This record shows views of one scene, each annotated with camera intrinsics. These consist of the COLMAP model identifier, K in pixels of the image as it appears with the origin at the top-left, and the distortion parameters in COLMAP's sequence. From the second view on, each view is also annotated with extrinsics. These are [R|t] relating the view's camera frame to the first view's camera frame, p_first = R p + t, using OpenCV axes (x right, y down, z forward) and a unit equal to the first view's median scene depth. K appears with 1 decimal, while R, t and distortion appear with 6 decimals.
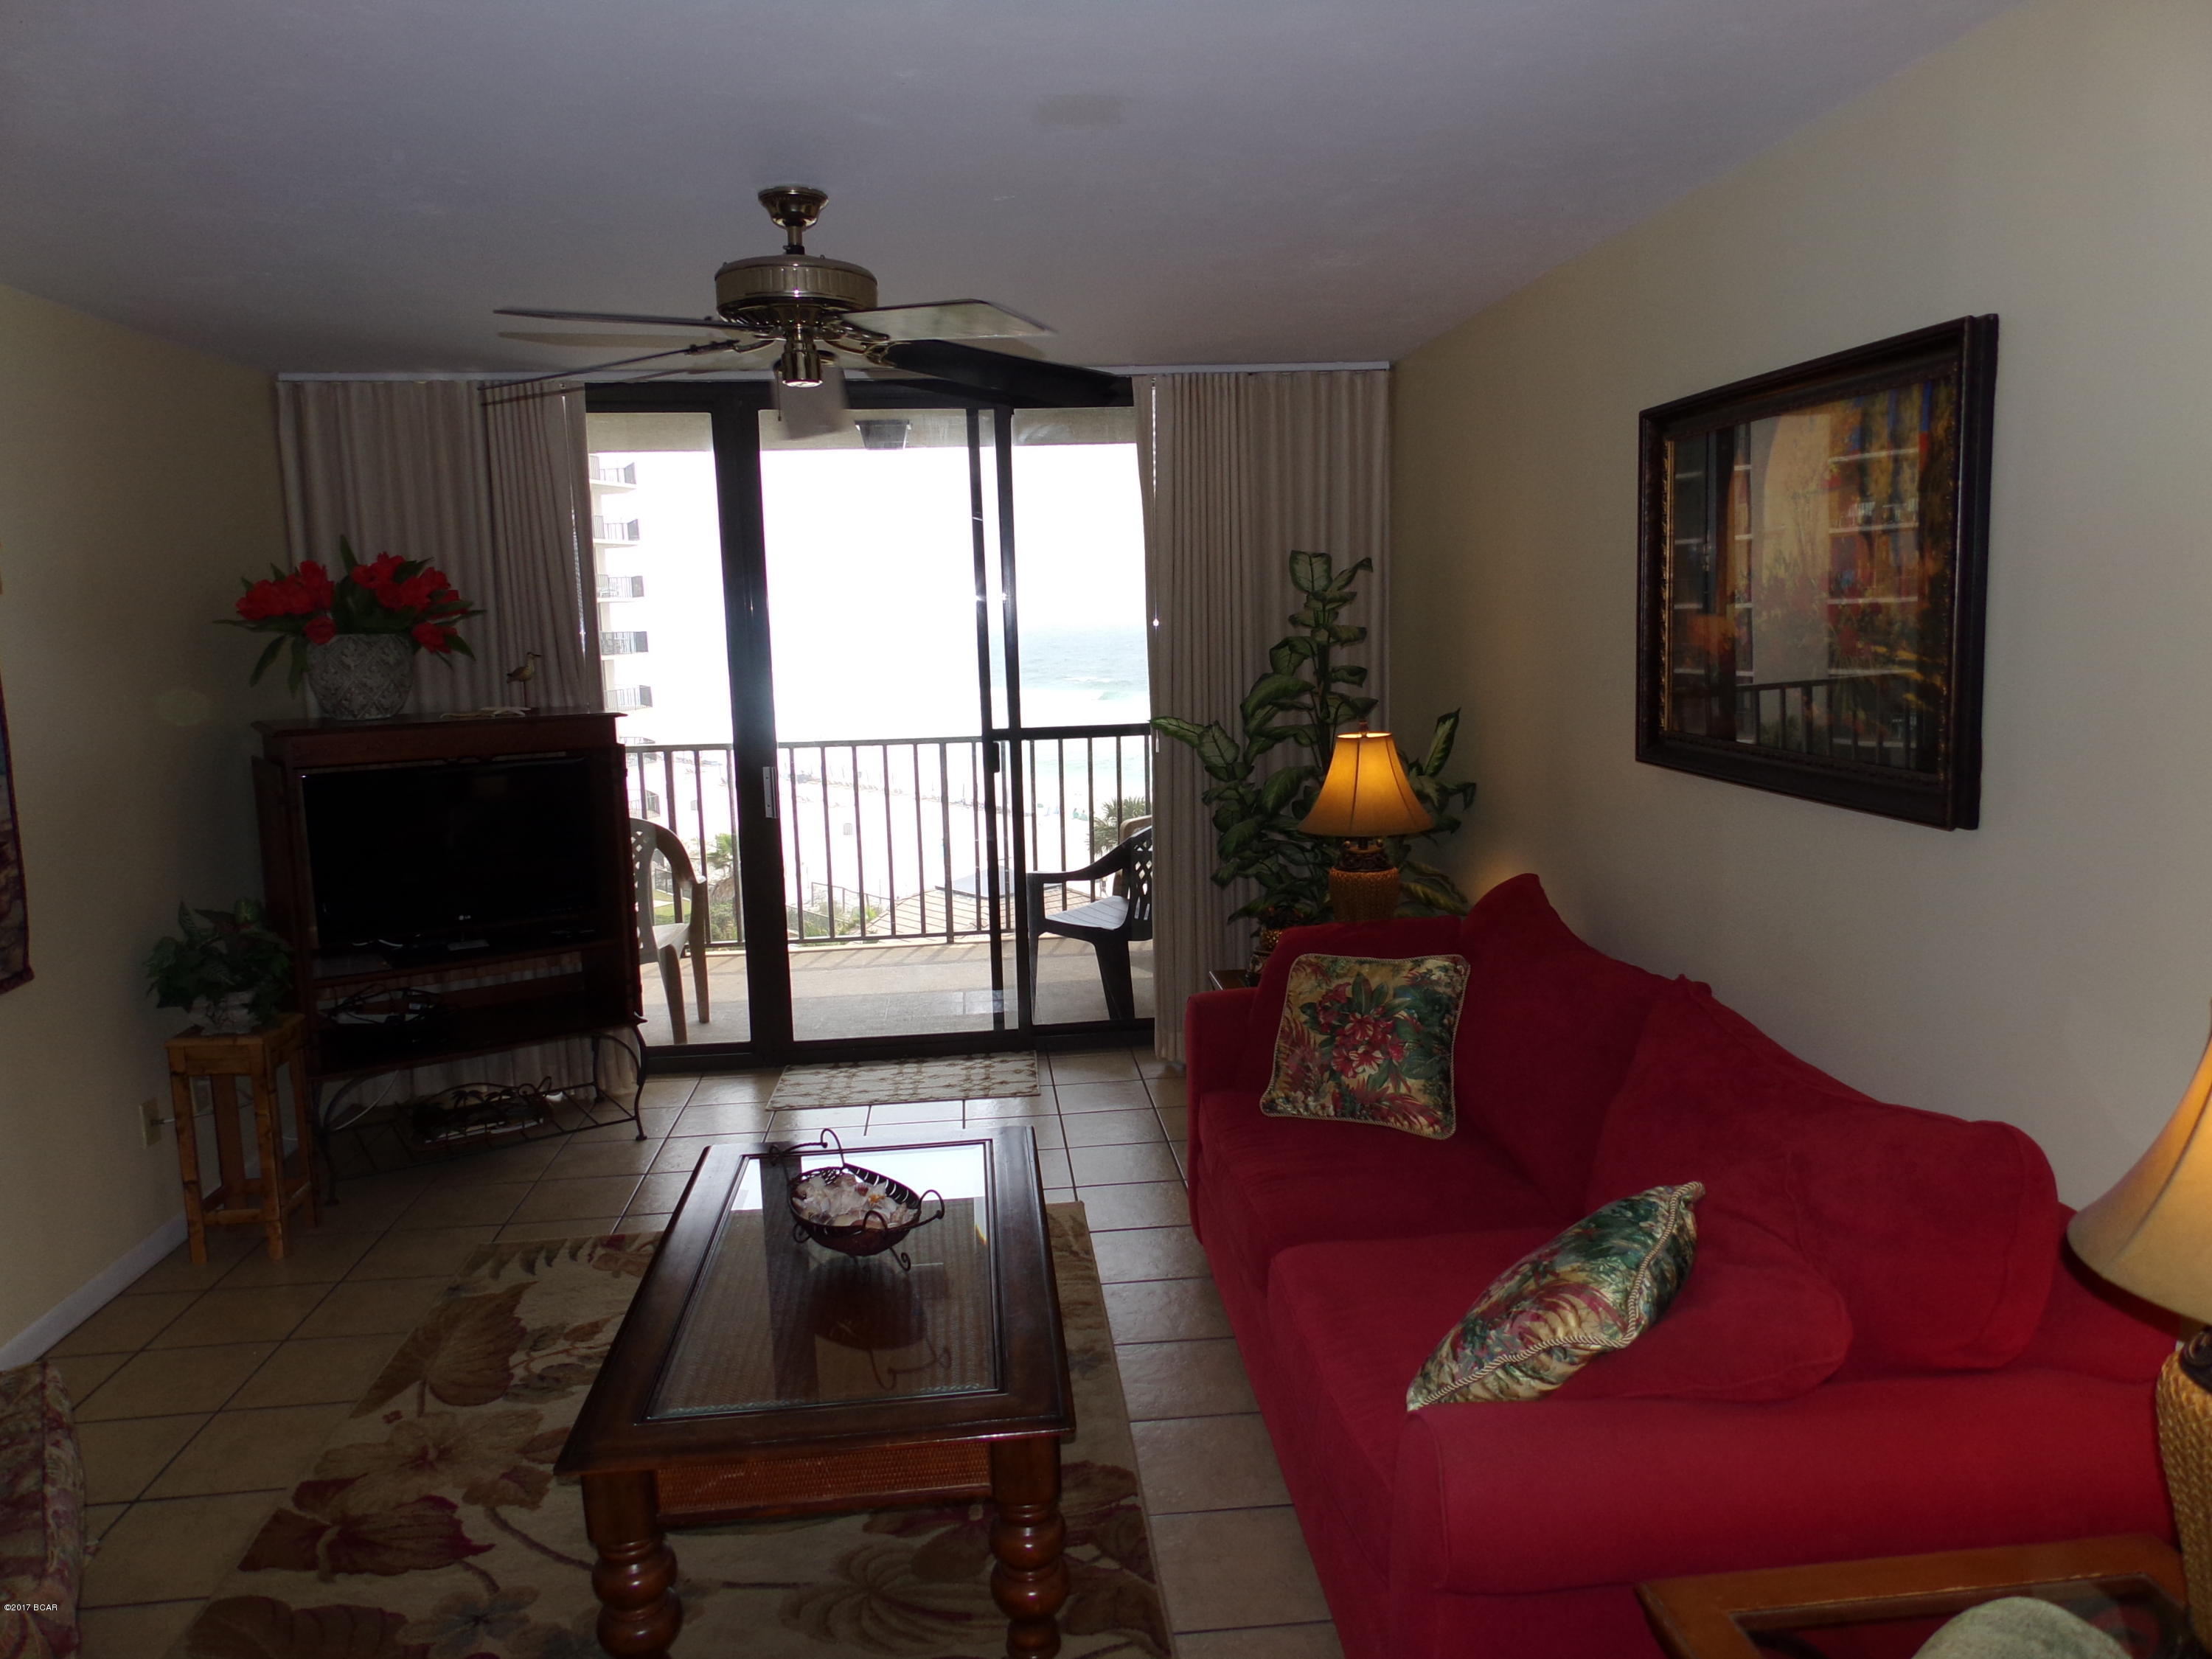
lens RADIAL K [[1478.1, 0, 1112.6], [0, 1478.1, 822.5], [0, 0, 1]] dist [0.048859, -0.074959]
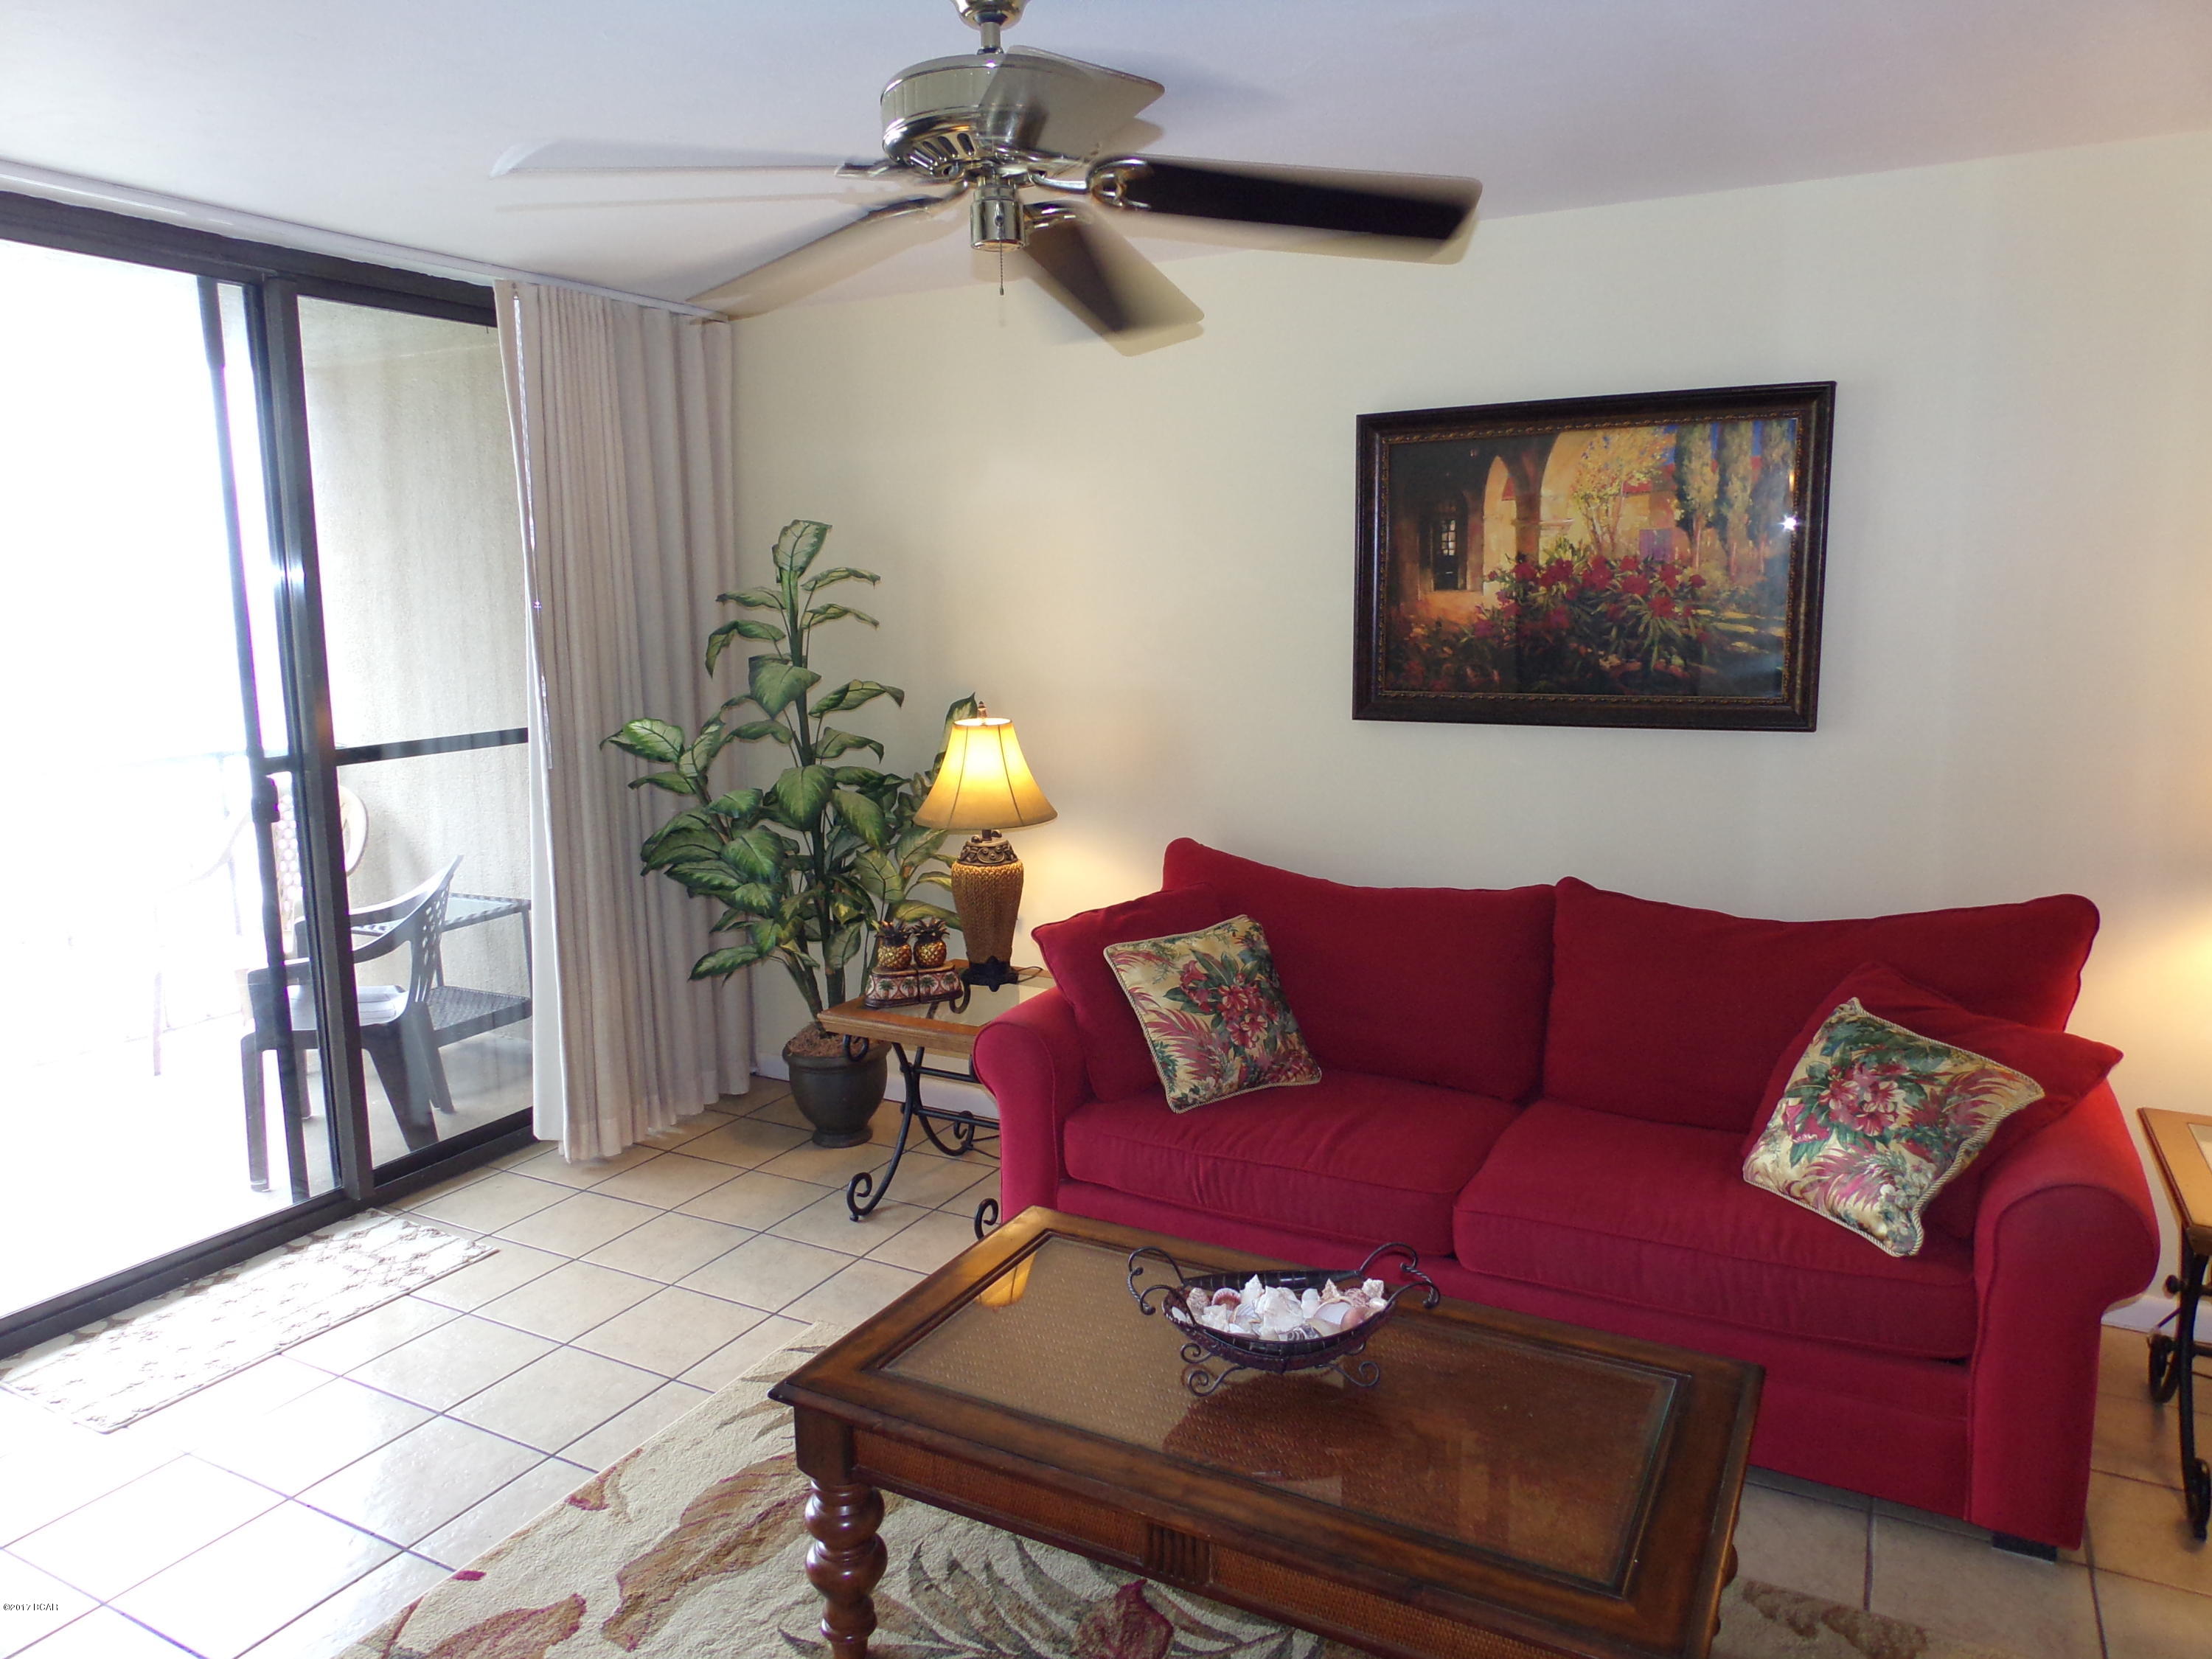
lens RADIAL K [[1478.1, 0, 1112.6], [0, 1478.1, 822.5], [0, 0, 1]] dist [0.048859, -0.074959]
pose [[0.566804, -0.094052, 0.818466, -0.840295], [0.110944, 0.993127, 0.037292, -0.031443], [-0.816348, 0.069667, 0.573343, 0.602494]]
